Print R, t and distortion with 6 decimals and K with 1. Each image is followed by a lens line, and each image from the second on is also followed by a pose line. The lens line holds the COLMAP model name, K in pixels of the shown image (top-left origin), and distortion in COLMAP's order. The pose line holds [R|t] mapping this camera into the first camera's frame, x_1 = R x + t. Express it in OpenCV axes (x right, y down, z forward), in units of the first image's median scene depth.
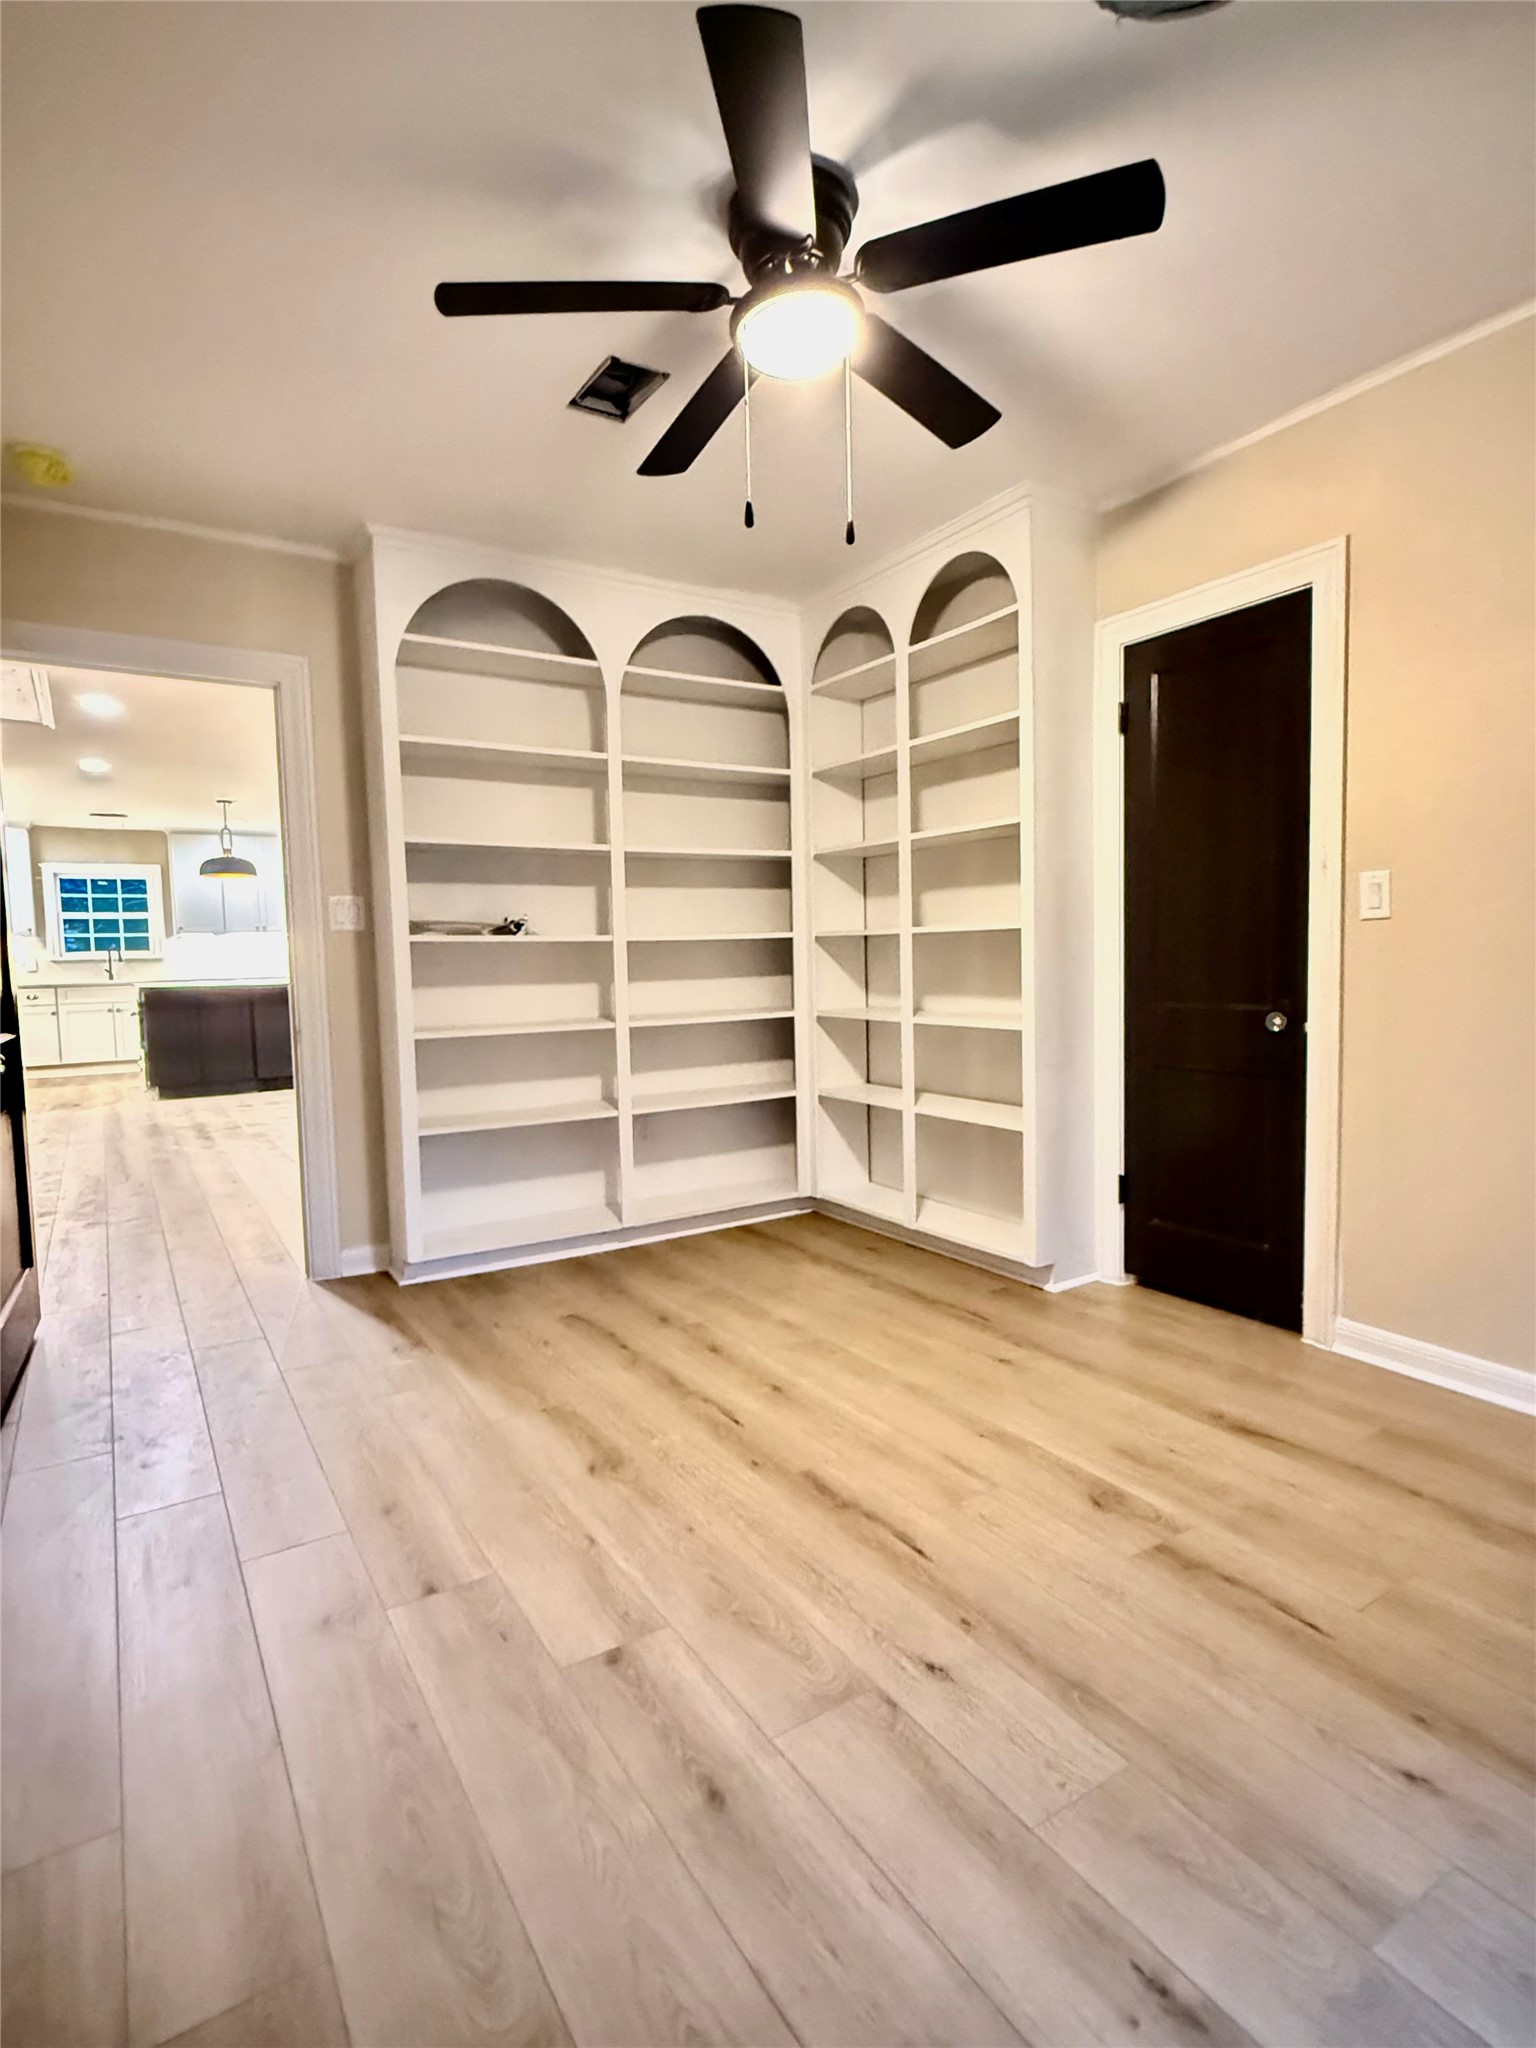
lens RADIAL K [[1050.8, 0, 772.2], [0, 1050.8, 1025.8], [0, 0, 1]] dist [0.023677, 0.000189]
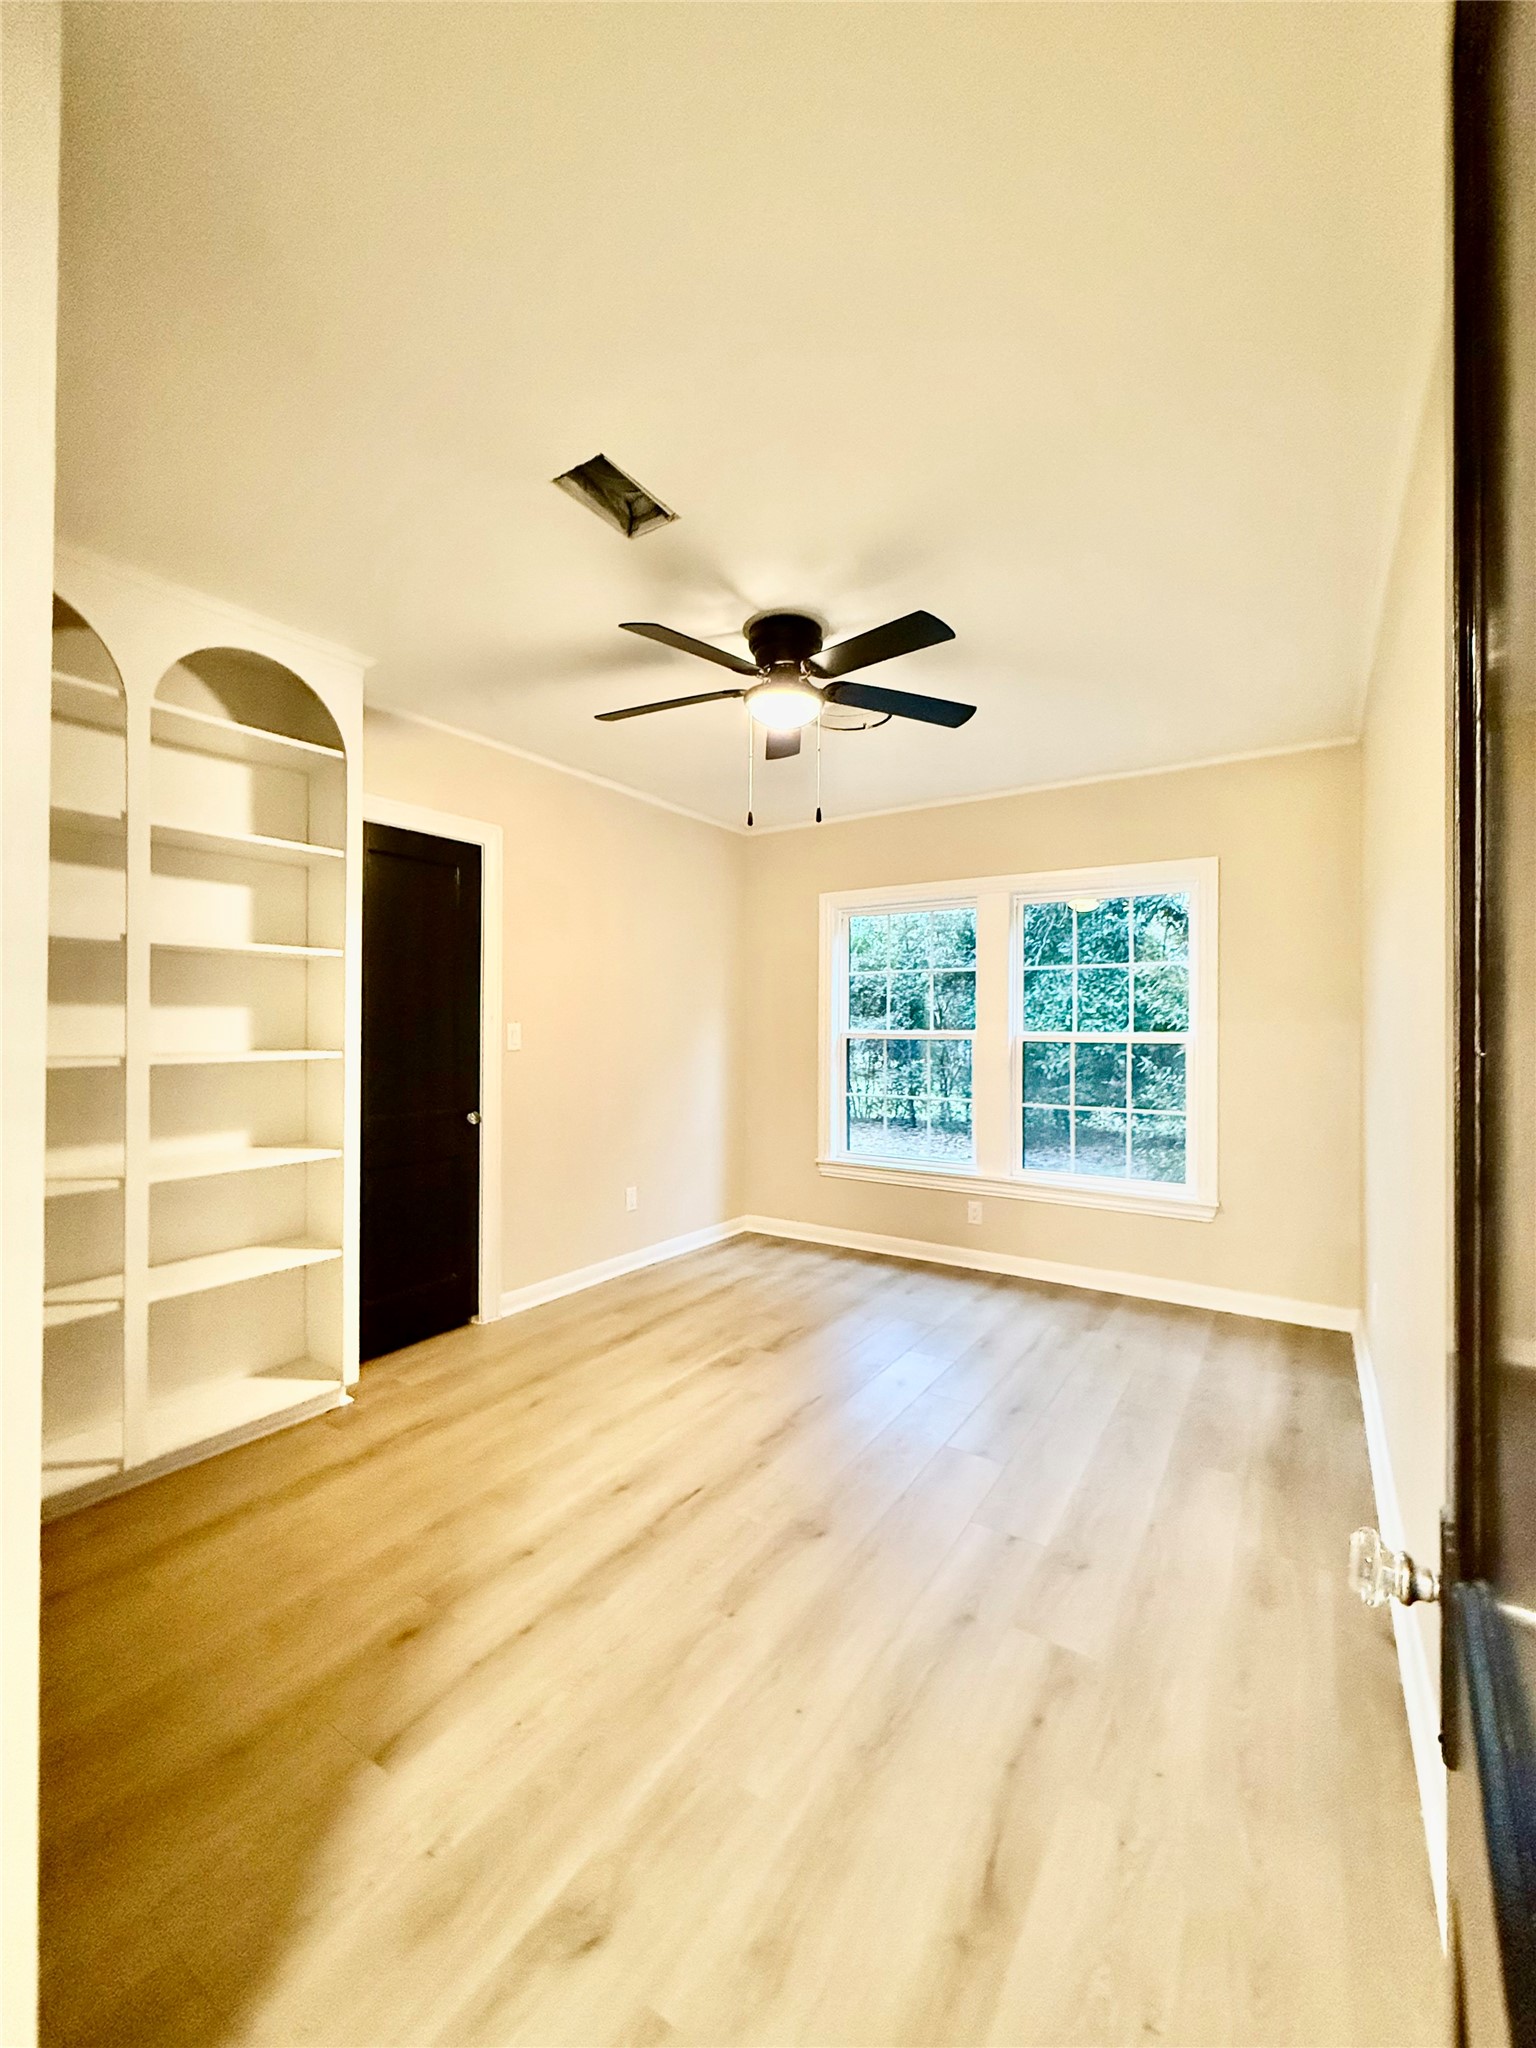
lens RADIAL K [[827.9, 0, 767.1], [0, 827.9, 1027.2], [0, 0, 1]] dist [0.002039, -0.000339]
pose [[-0.419336, 0.025650, 0.907469, -0.920295], [0.069655, 0.997563, 0.003991, -0.128224], [-0.905155, 0.064884, -0.420101, 1.315456]]
